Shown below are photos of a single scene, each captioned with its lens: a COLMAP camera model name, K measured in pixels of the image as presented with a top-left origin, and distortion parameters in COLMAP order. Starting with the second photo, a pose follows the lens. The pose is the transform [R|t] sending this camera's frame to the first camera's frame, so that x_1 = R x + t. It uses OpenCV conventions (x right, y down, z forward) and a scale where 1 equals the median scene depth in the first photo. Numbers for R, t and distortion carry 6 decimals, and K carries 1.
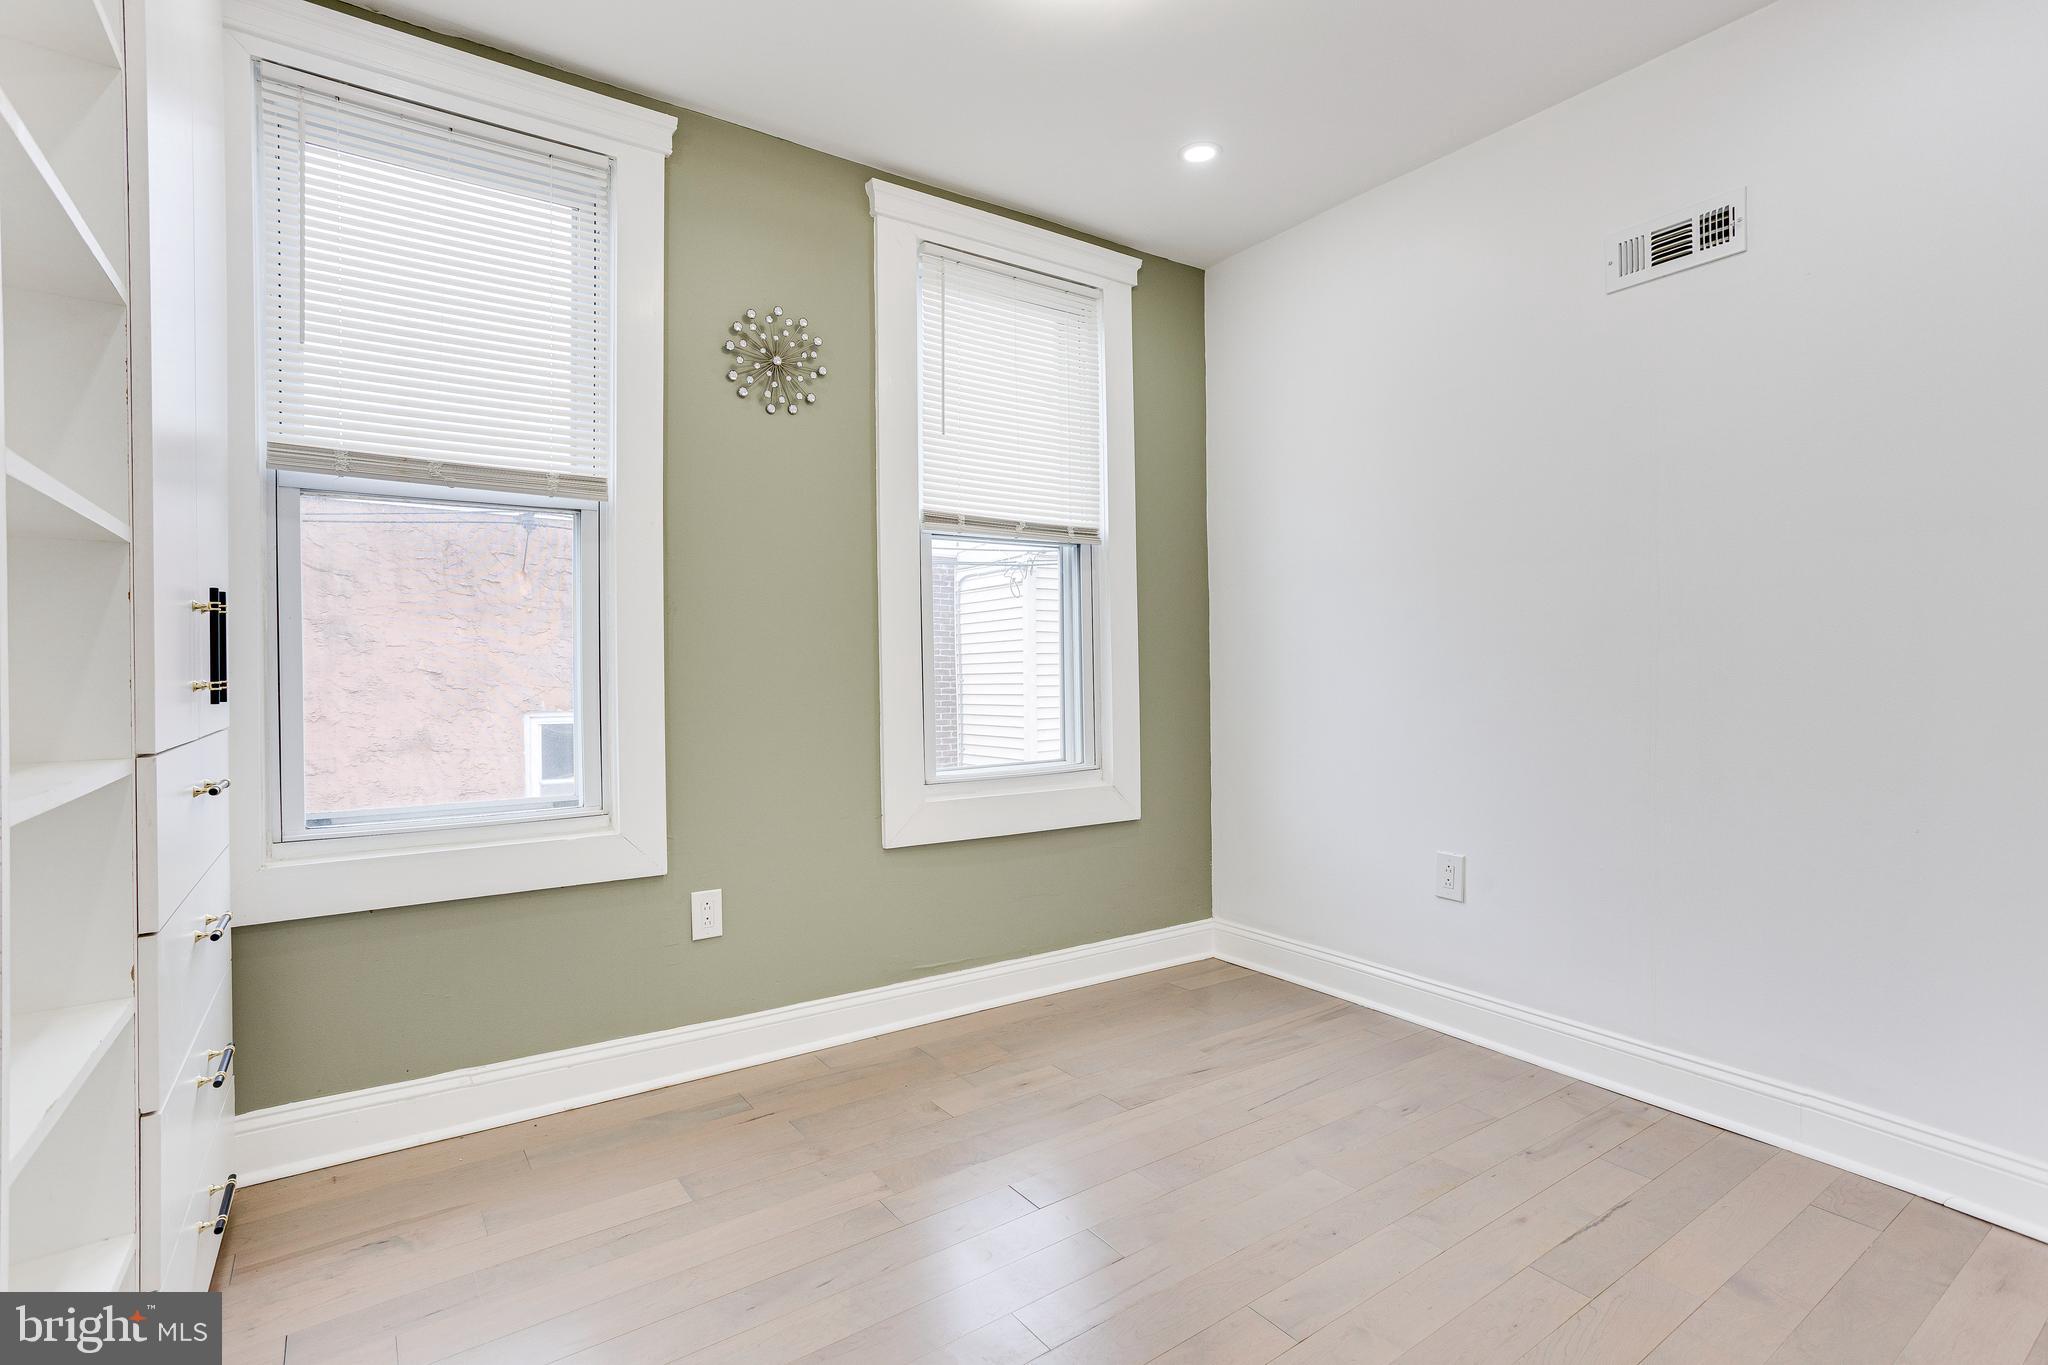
lens RADIAL K [[993.7, 0, 1023.6], [0, 993.7, 674.4], [0, 0, 1]] dist [-0.063496, 0.036415]
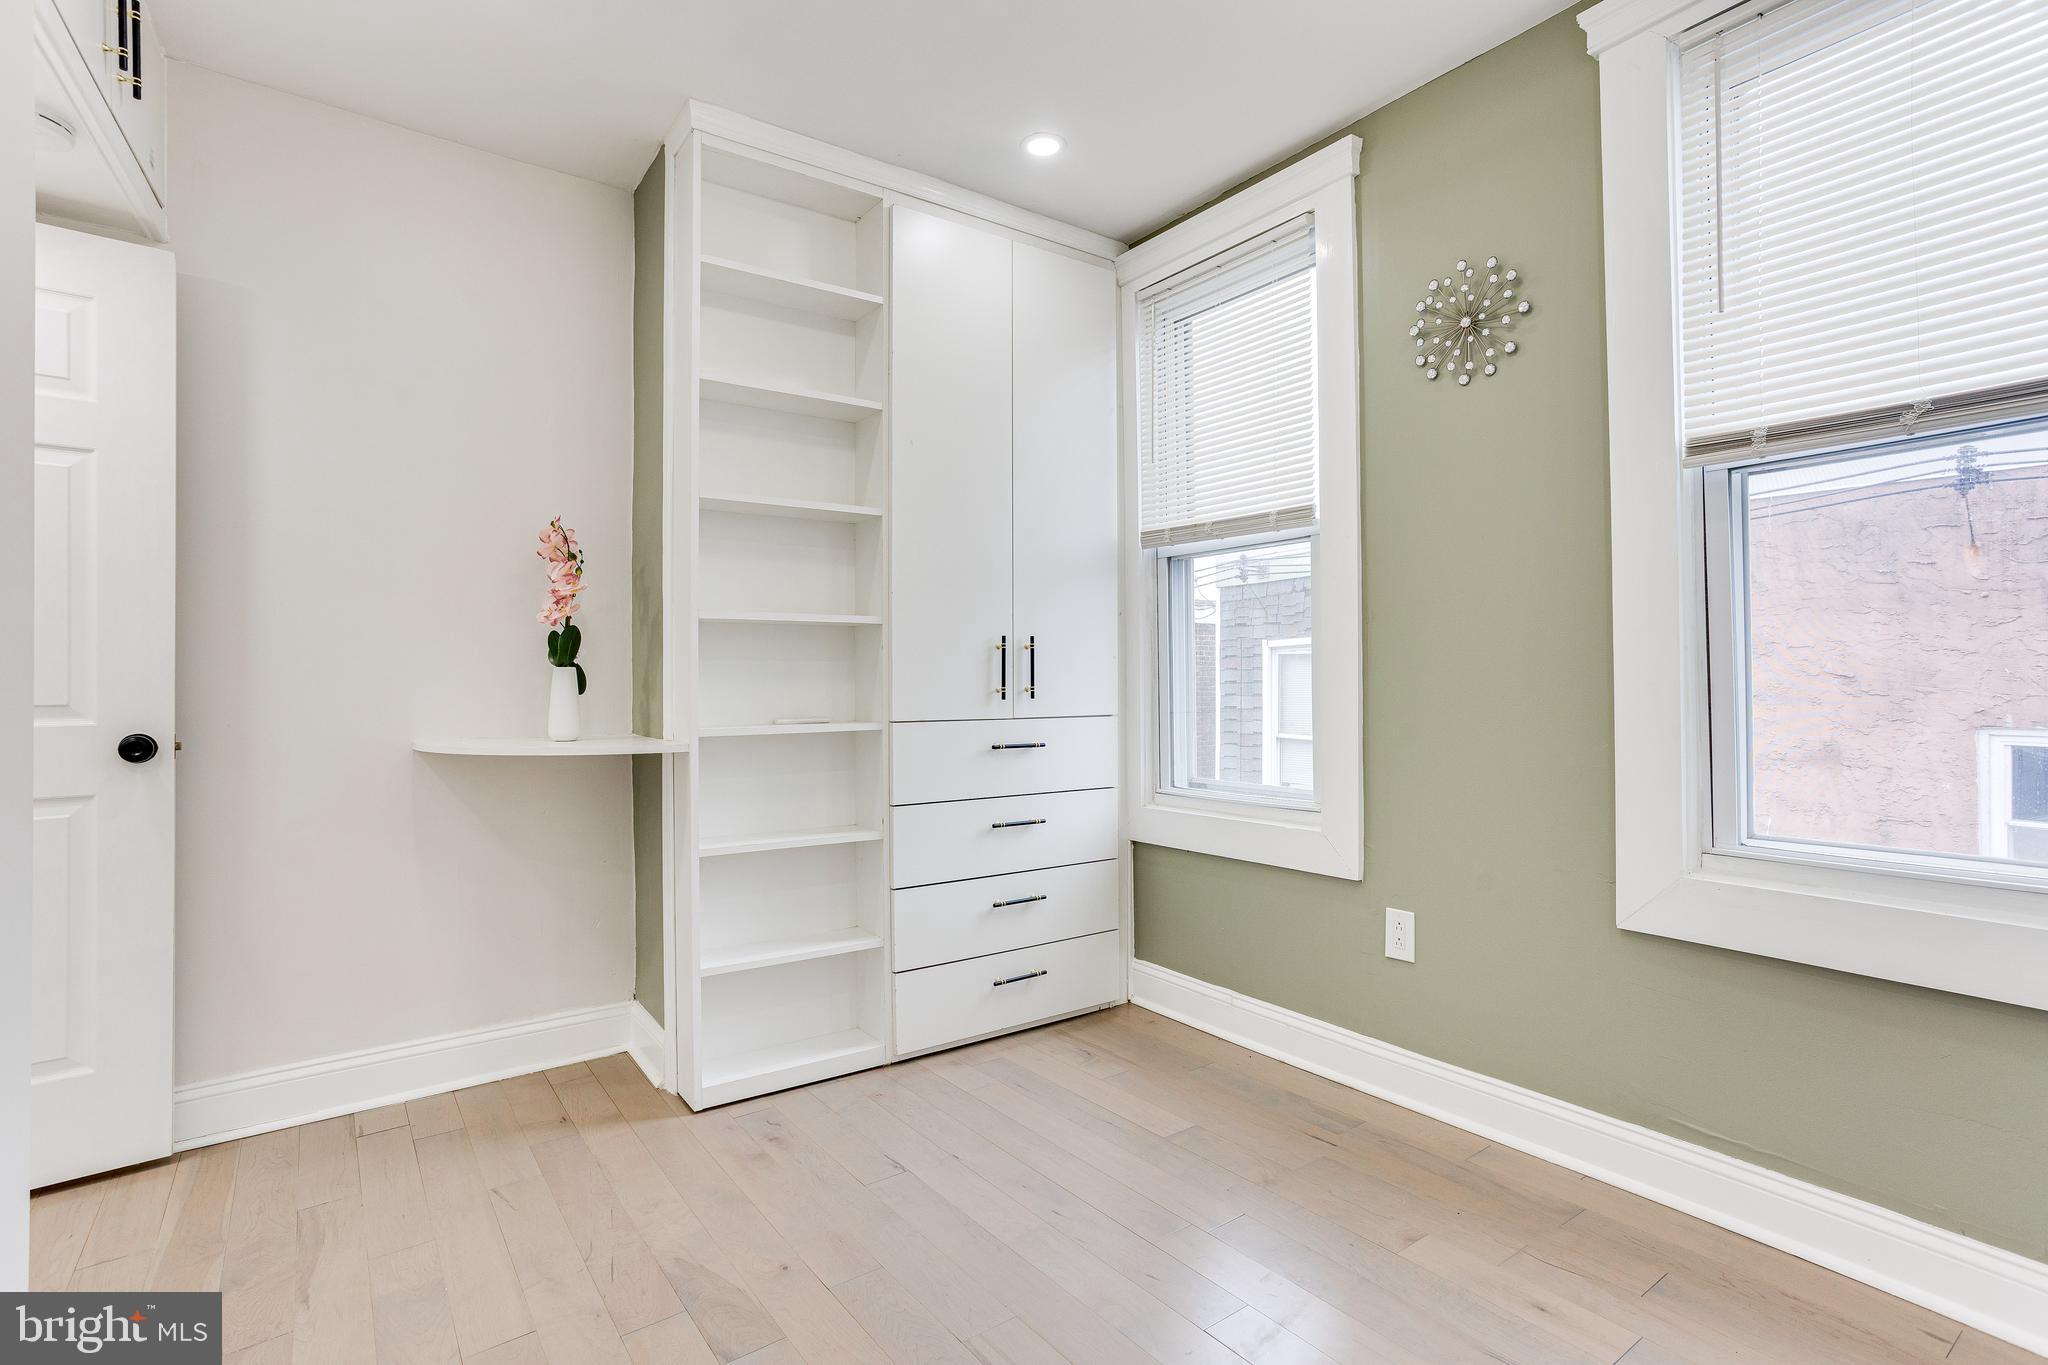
lens RADIAL K [[993.7, 0, 1023.6], [0, 993.7, 674.4], [0, 0, 1]] dist [-0.063496, 0.036415]
pose [[-0.002986, -0.000073, -0.999996, 0.543924], [0.001121, 0.999999, -0.000076, -0.008329], [0.999995, -0.001121, -0.002986, 0.546885]]
